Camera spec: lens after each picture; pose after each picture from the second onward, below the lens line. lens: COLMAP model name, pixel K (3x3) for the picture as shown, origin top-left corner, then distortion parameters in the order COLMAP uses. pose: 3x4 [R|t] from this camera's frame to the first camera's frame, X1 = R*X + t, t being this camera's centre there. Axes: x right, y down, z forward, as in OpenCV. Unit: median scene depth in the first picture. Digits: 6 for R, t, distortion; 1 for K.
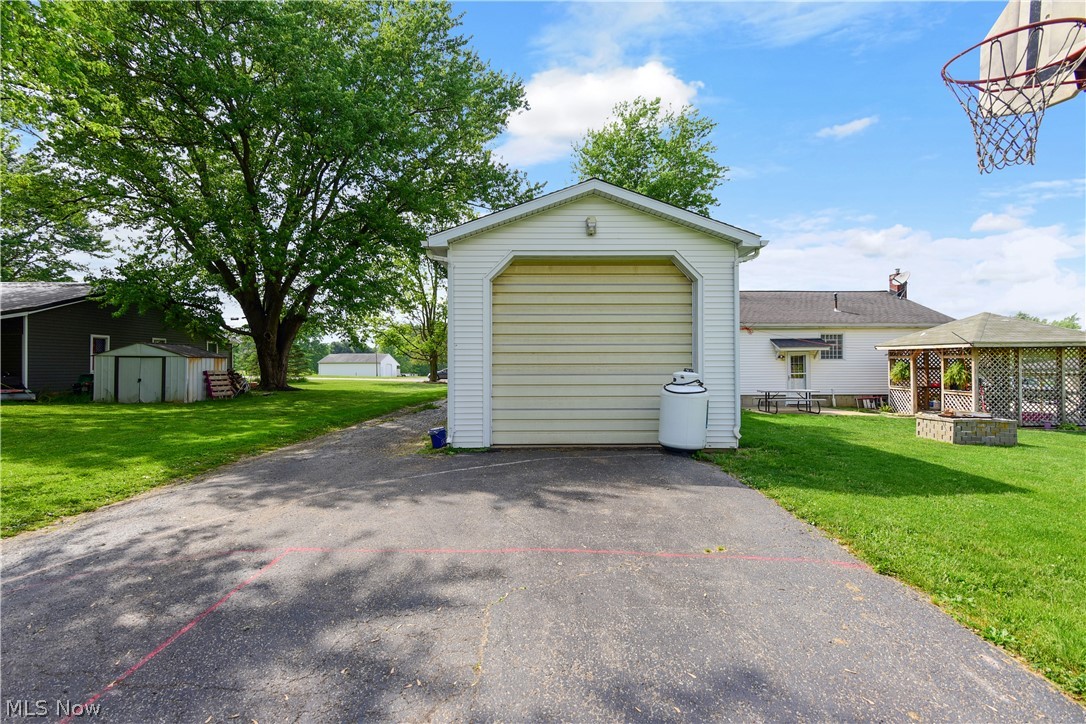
lens RADIAL K [[523.5, 0, 545.1], [0, 523.5, 361.5], [0, 0, 1]] dist [0.001994, 0.001862]
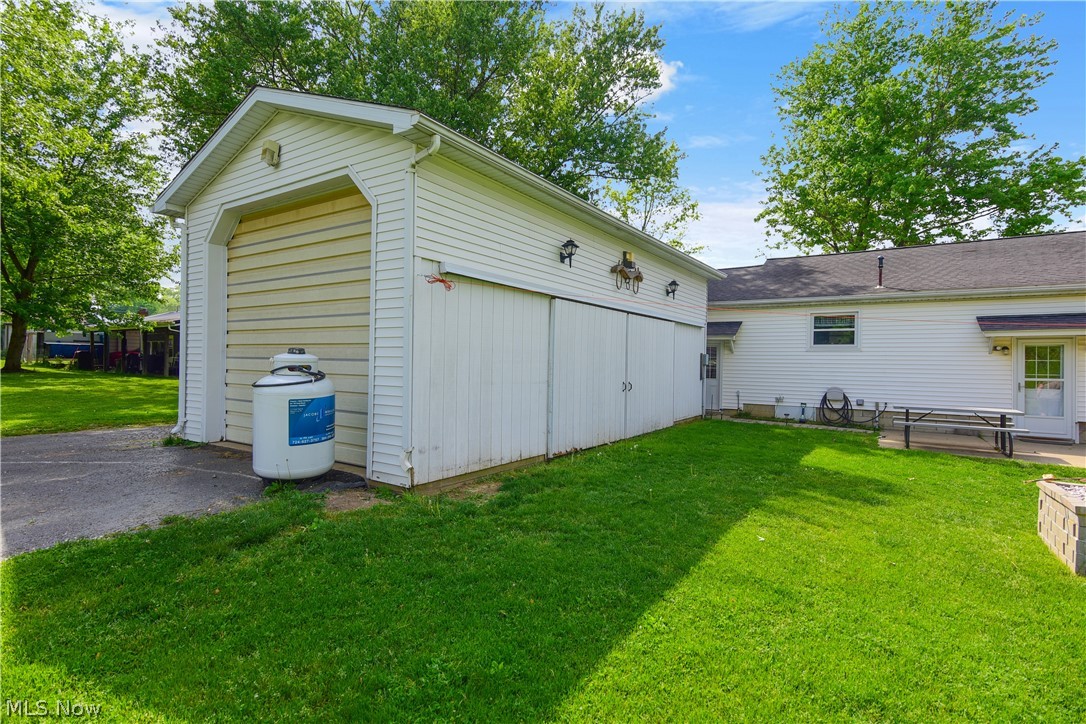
lens RADIAL K [[523.5, 0, 542.8], [0, 523.5, 359.8], [0, 0, 1]] dist [0.001994, 0.001862]
pose [[0.826631, 0.016949, -0.562488, 0.626741], [-0.016275, 0.999848, 0.006209, 0.013107], [0.562508, 0.004022, 0.826782, 0.470525]]
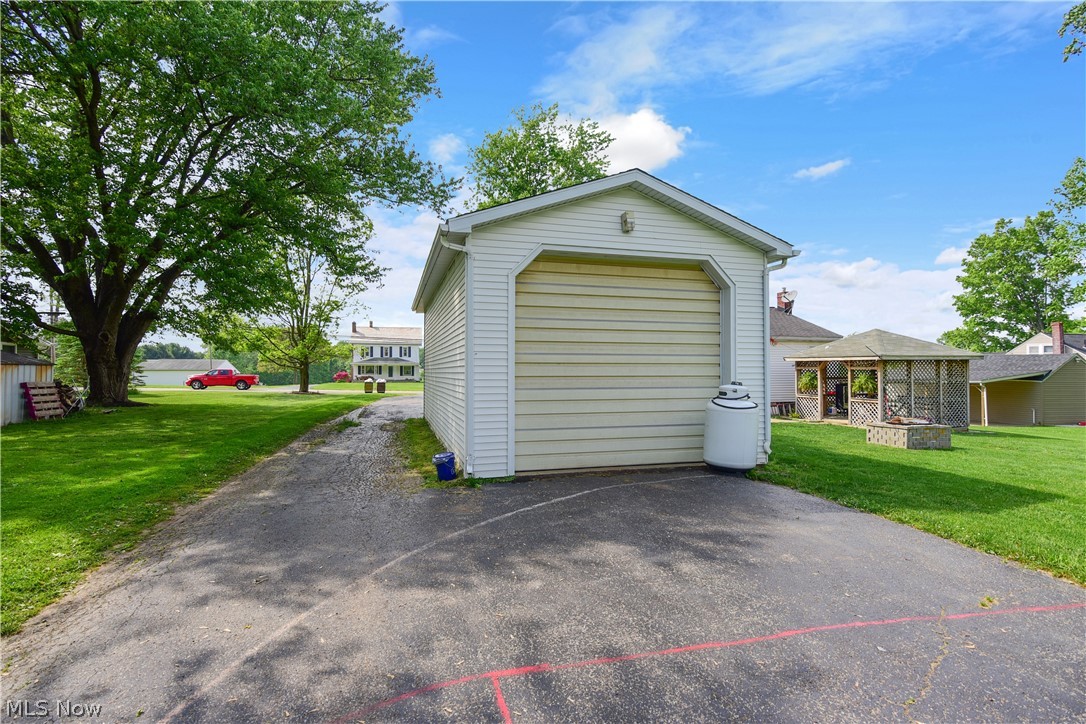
lens RADIAL K [[523.5, 0, 541.2], [0, 523.5, 366.8], [0, 0, 1]] dist [0.001994, 0.001862]
pose [[0.963777, 0.004518, 0.266672, -0.224696], [-0.003438, 0.999984, -0.004516, -0.005618], [-0.266688, 0.003435, 0.963777, 0.139407]]
